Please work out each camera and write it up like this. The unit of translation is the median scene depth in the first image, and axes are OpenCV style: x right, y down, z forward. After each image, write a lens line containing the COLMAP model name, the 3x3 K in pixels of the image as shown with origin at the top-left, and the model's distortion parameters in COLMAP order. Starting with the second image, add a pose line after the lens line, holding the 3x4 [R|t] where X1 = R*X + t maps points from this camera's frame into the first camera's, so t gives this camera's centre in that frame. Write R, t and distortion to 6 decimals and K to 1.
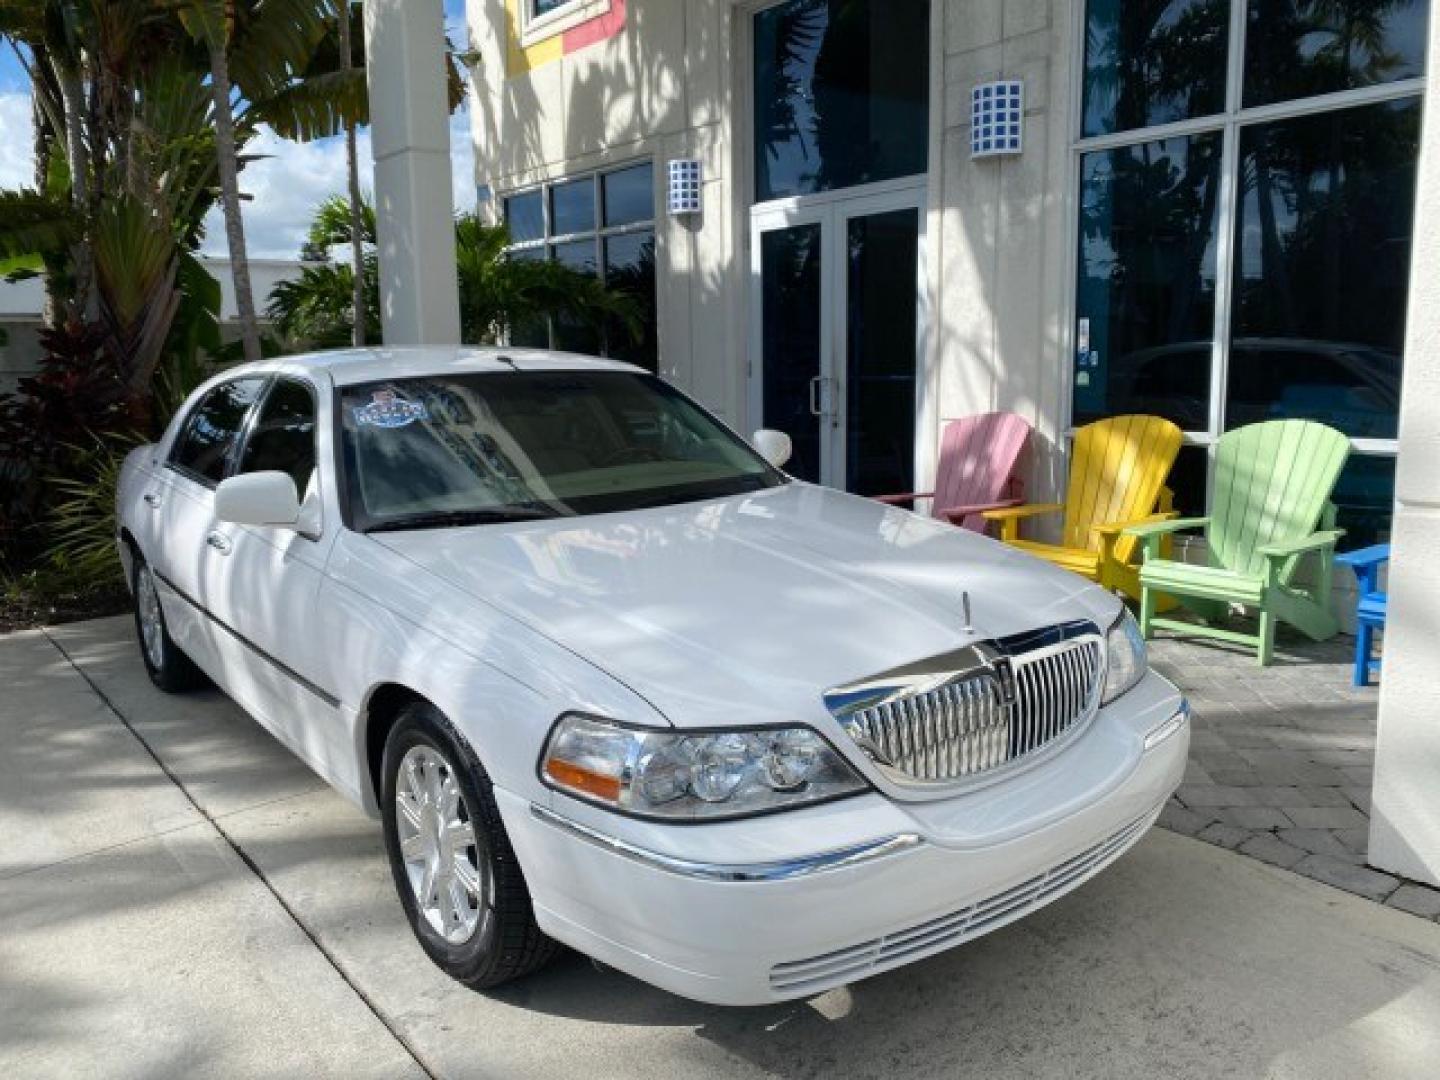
lens RADIAL K [[1118.1, 0, 720.0], [0, 1118.1, 540.0], [0, 0, 1]] dist [0.008452, -0.000603]
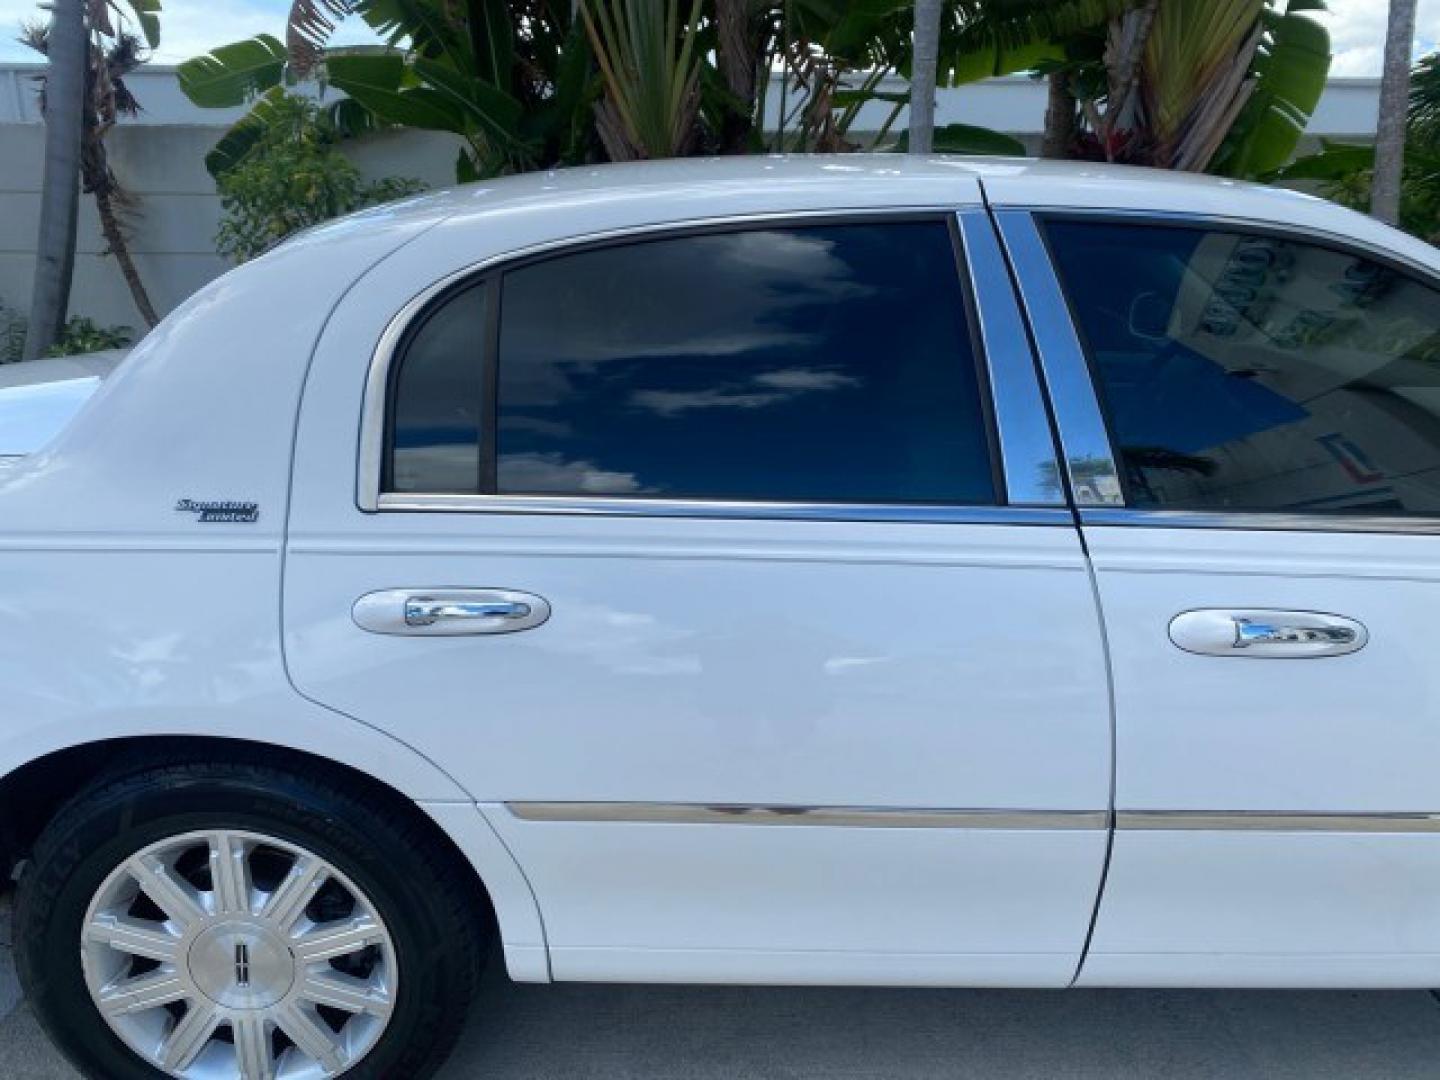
lens RADIAL K [[1130.0, 0, 723.1], [0, 1130.0, 529.3], [0, 0, 1]] dist [0.000071, 0.007314]
pose [[0.771823, 0.199556, -0.603710, -0.264646], [-0.121159, 0.978235, 0.168457, -0.035050], [0.624187, -0.056874, 0.779202, 0.257035]]
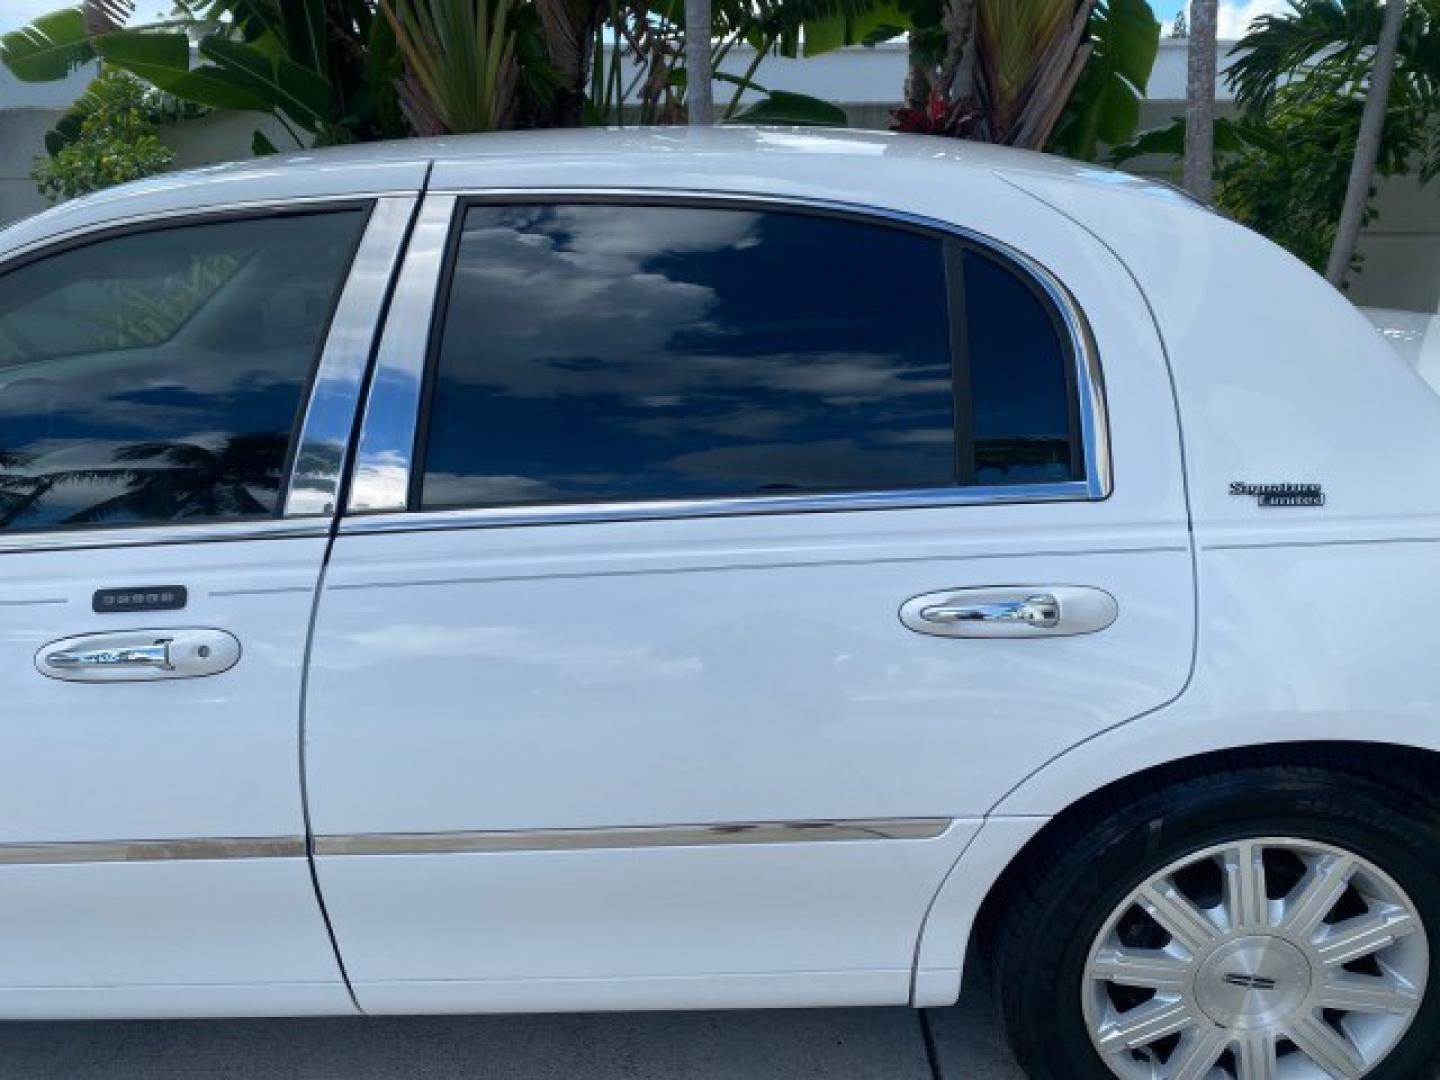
lens RADIAL K [[1139.1, 0, 720.0], [0, 1139.1, 540.0], [0, 0, 1]] dist [0.004126, 0.000212]
pose [[0.768000, 0.205495, -0.606587, -0.188660], [-0.107103, 0.974998, 0.194700, -0.050004], [0.631431, -0.084562, 0.770807, 0.336087]]
